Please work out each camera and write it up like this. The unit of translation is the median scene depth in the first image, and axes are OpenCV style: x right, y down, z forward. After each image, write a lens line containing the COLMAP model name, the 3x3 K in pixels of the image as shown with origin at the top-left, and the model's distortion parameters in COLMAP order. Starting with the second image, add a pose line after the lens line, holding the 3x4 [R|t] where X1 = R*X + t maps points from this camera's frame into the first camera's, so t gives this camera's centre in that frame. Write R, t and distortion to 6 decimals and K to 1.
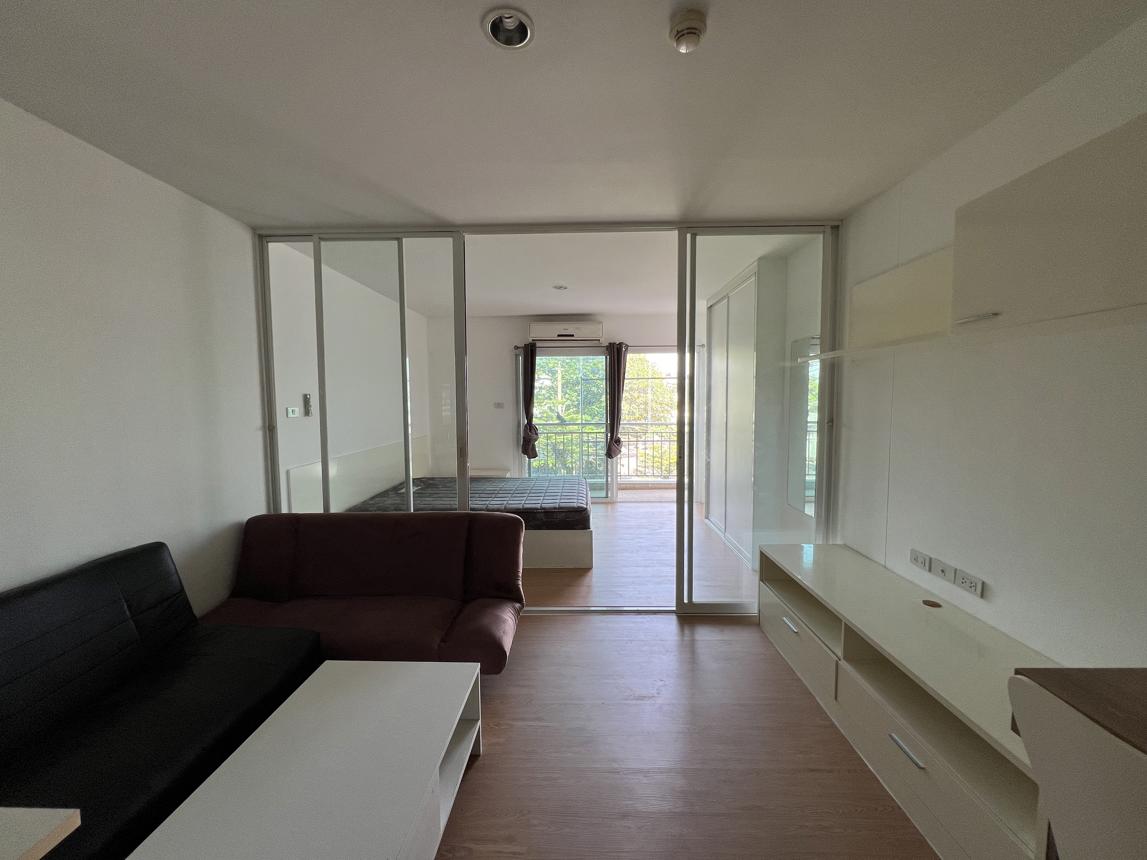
lens RADIAL K [[462.1, 0, 572.7], [0, 462.1, 430.5], [0, 0, 1]] dist [0.002947, 0.000652]
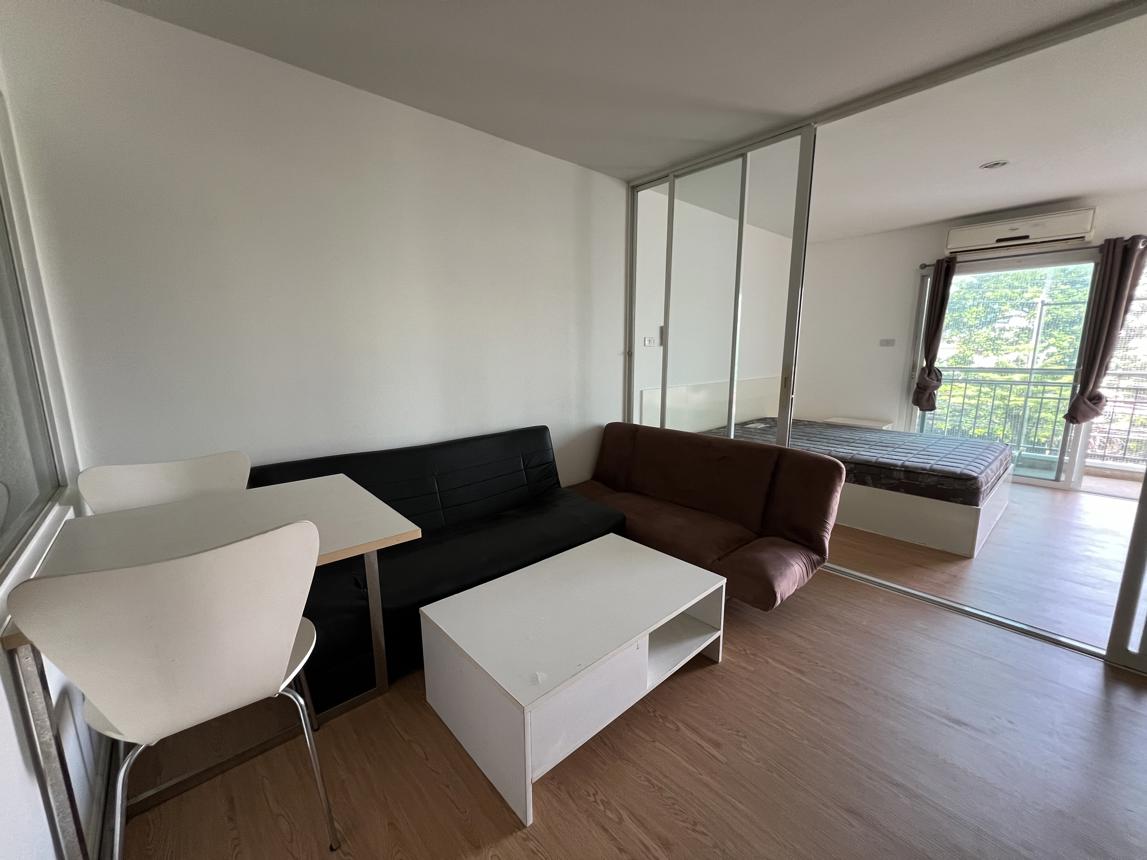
lens RADIAL K [[462.1, 0, 572.8], [0, 462.1, 430.1], [0, 0, 1]] dist [0.002947, 0.000652]
pose [[0.680300, 0.133655, -0.720645, 0.143827], [-0.053620, 0.989674, 0.132932, 0.039654], [0.730970, -0.051793, 0.680441, 0.056088]]
